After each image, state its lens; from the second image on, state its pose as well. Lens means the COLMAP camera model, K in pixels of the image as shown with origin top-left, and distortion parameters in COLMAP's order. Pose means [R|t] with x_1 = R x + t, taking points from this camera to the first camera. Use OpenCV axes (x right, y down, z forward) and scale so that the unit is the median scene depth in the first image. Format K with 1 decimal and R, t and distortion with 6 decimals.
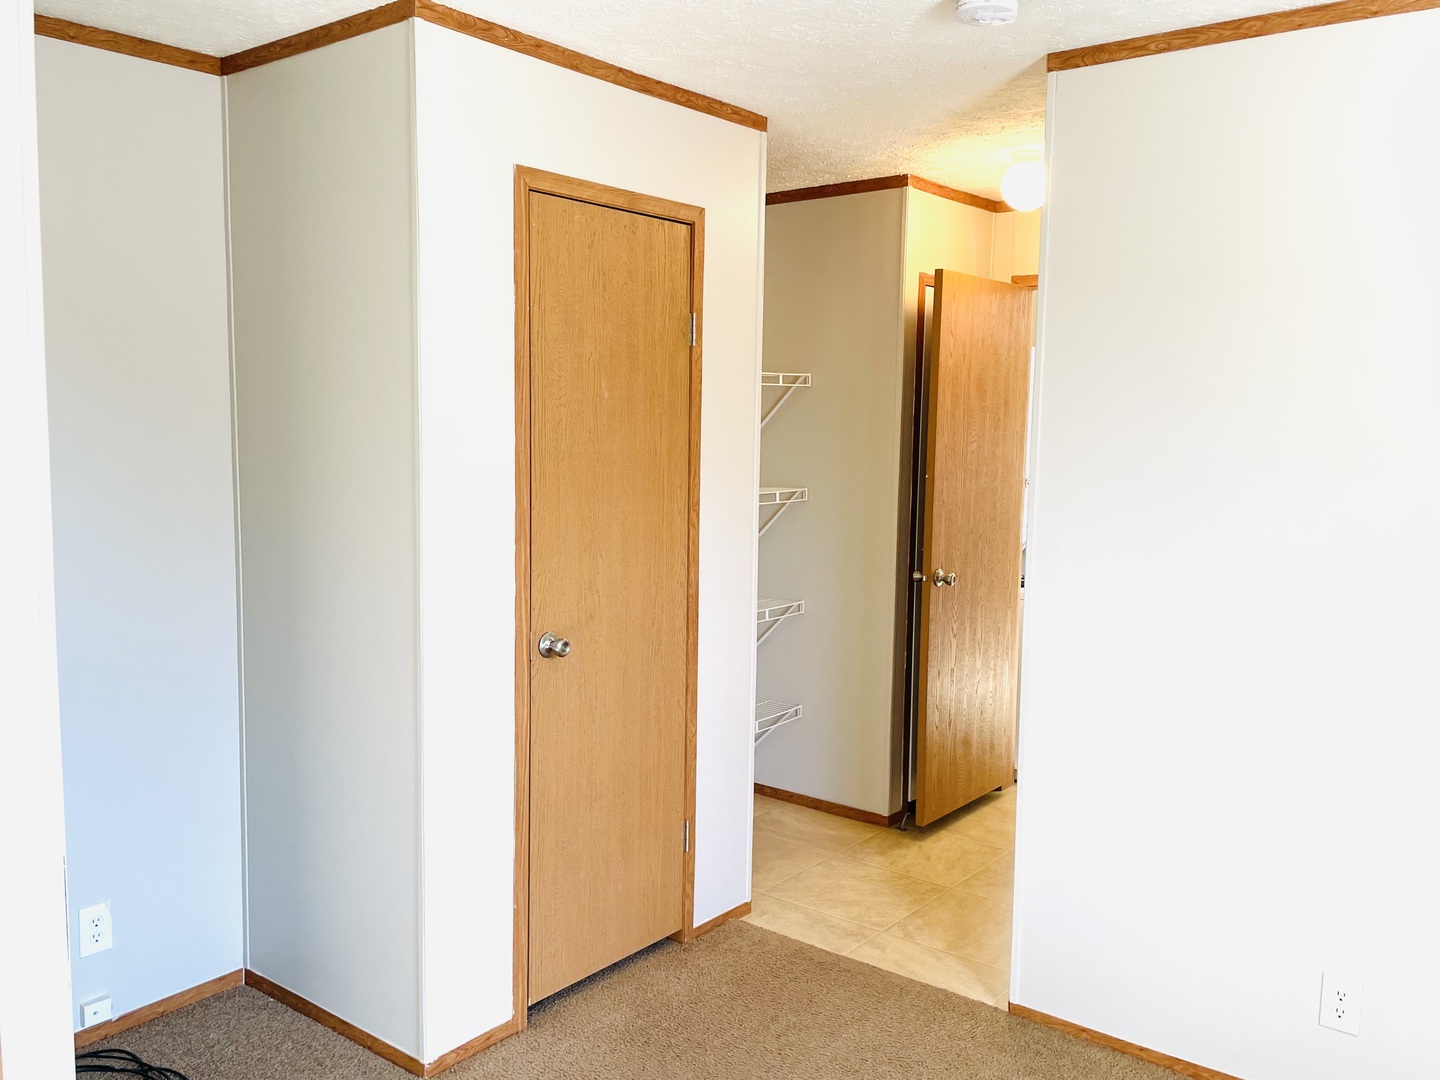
lens RADIAL K [[1208.3, 0, 723.5], [0, 1208.3, 534.7], [0, 0, 1]] dist [0.048779, -0.072567]
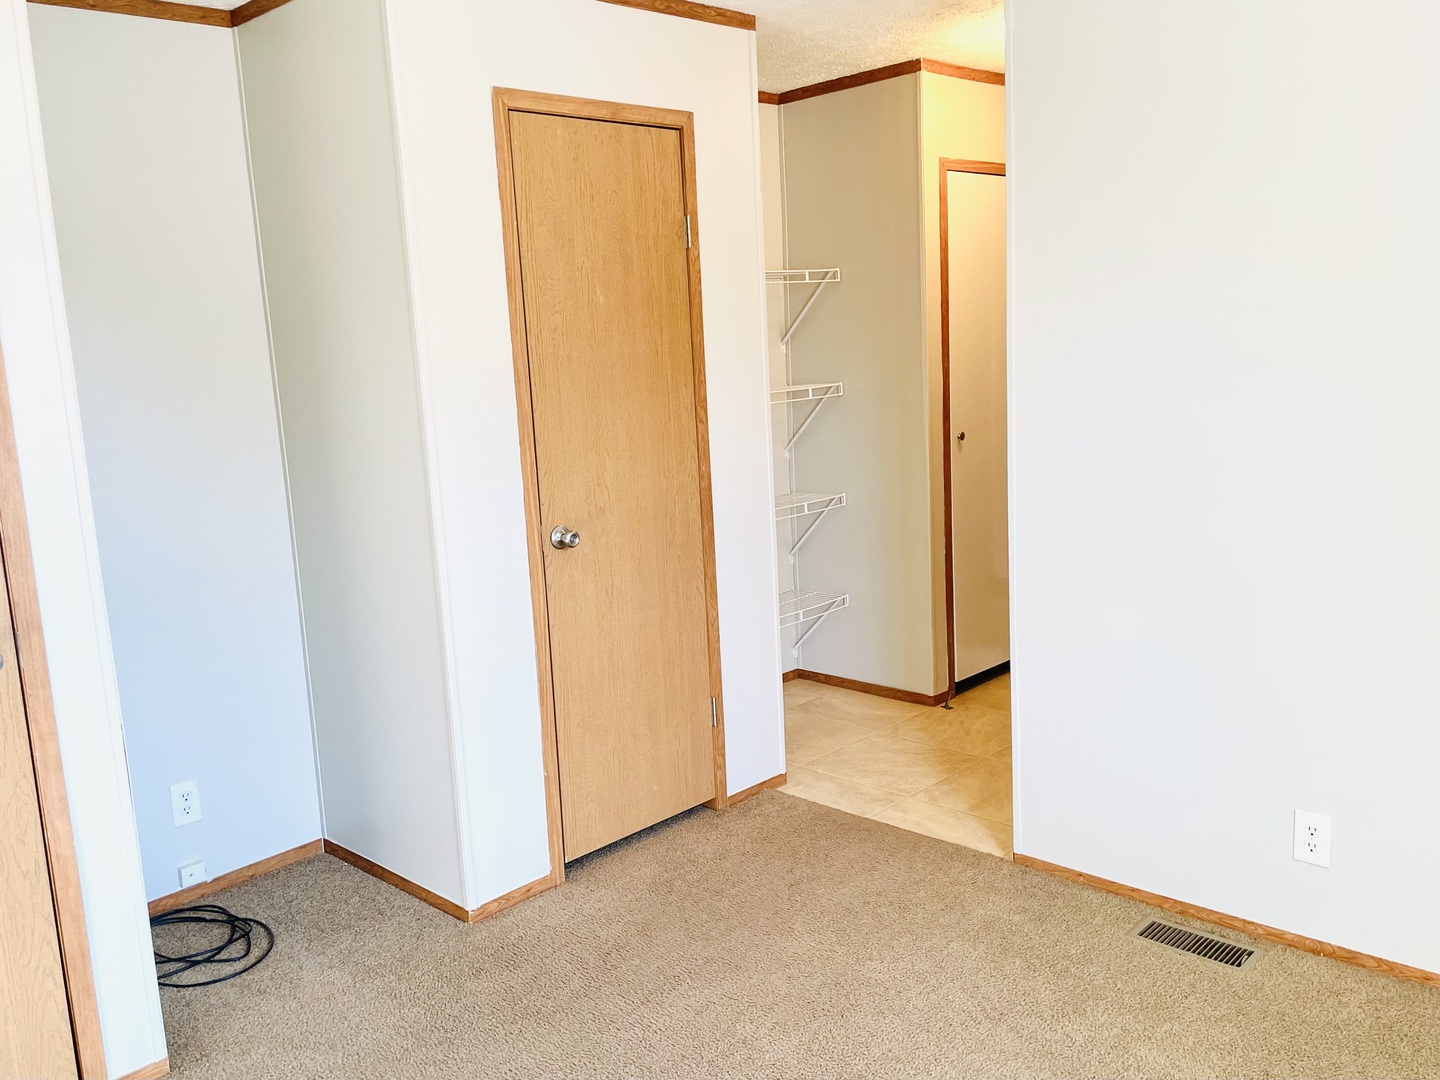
lens RADIAL K [[1222.9, 0, 721.1], [0, 1222.9, 537.9], [0, 0, 1]] dist [0.037508, -0.042071]
pose [[0.992177, -0.050243, -0.114283, 0.117021], [0.058088, 0.996102, 0.066380, 0.025946], [0.110503, -0.072499, 0.991228, -0.065843]]
